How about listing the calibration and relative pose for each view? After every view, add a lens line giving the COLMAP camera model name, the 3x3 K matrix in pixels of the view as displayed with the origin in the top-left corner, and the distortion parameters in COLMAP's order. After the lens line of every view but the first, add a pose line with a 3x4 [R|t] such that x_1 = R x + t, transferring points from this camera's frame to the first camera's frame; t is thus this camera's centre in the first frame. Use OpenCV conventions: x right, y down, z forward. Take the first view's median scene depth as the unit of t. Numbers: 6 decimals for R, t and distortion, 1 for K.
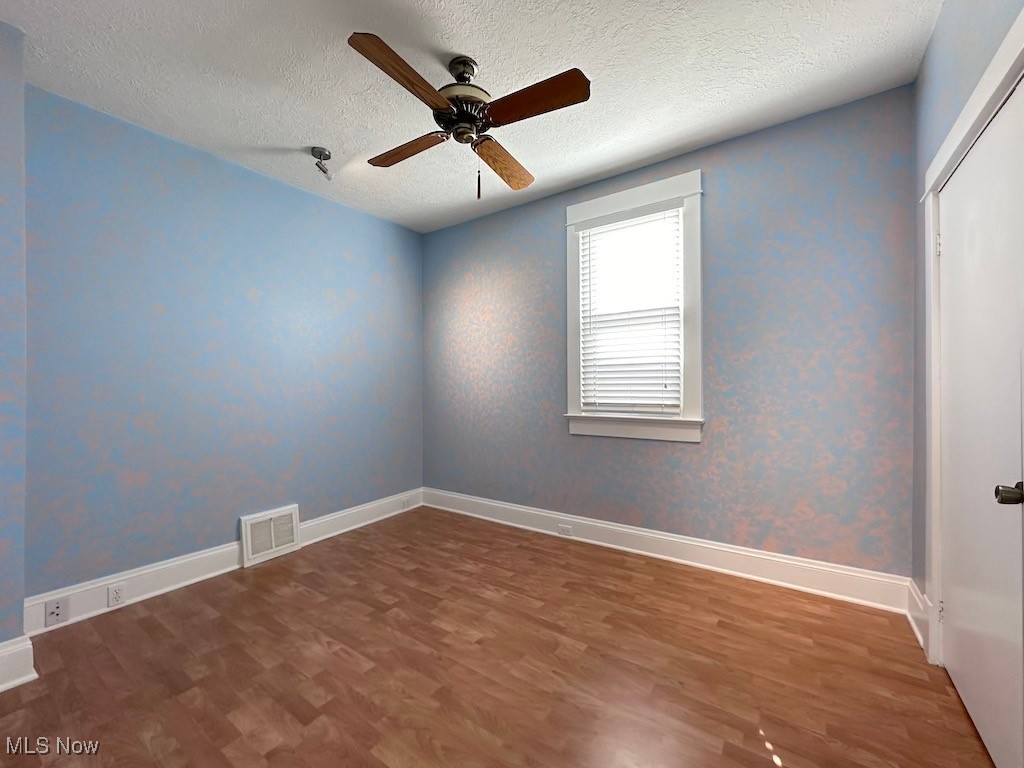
lens RADIAL K [[409.7, 0, 509.3], [0, 409.7, 389.6], [0, 0, 1]] dist [-0.004514, 0.001325]
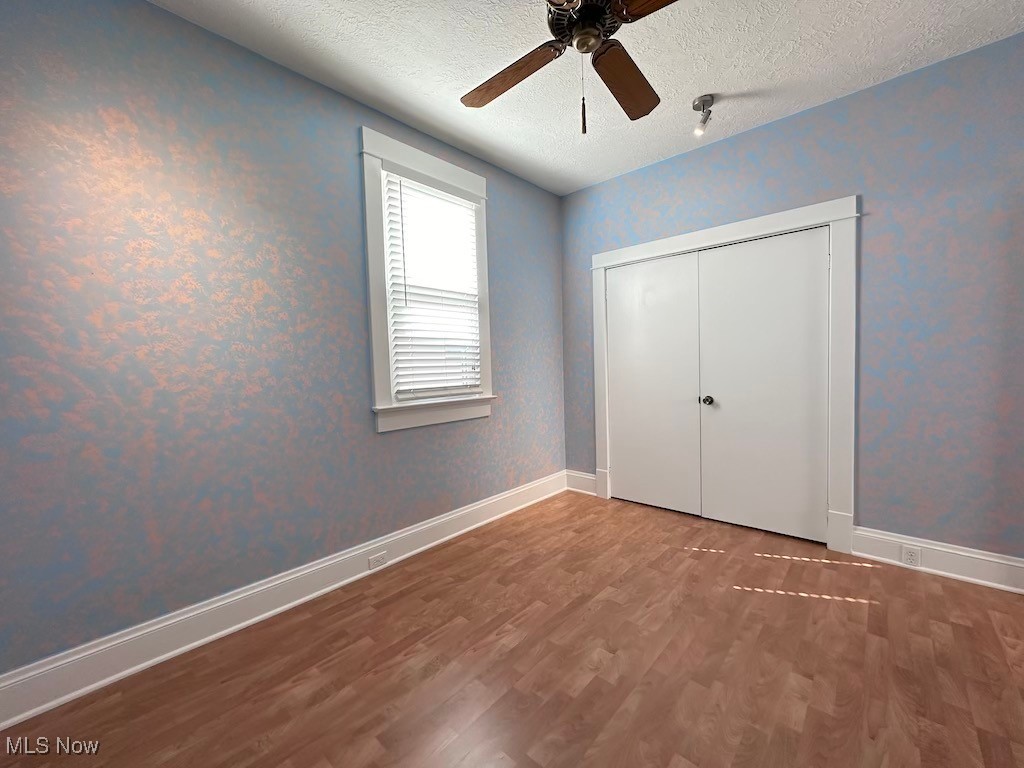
lens RADIAL K [[409.7, 0, 513.6], [0, 409.7, 389.5], [0, 0, 1]] dist [-0.004514, 0.001325]
pose [[0.128819, -0.056857, 0.990037, -0.685643], [0.036386, 0.997954, 0.052577, -0.004528], [-0.991000, 0.029251, 0.130624, 0.778749]]
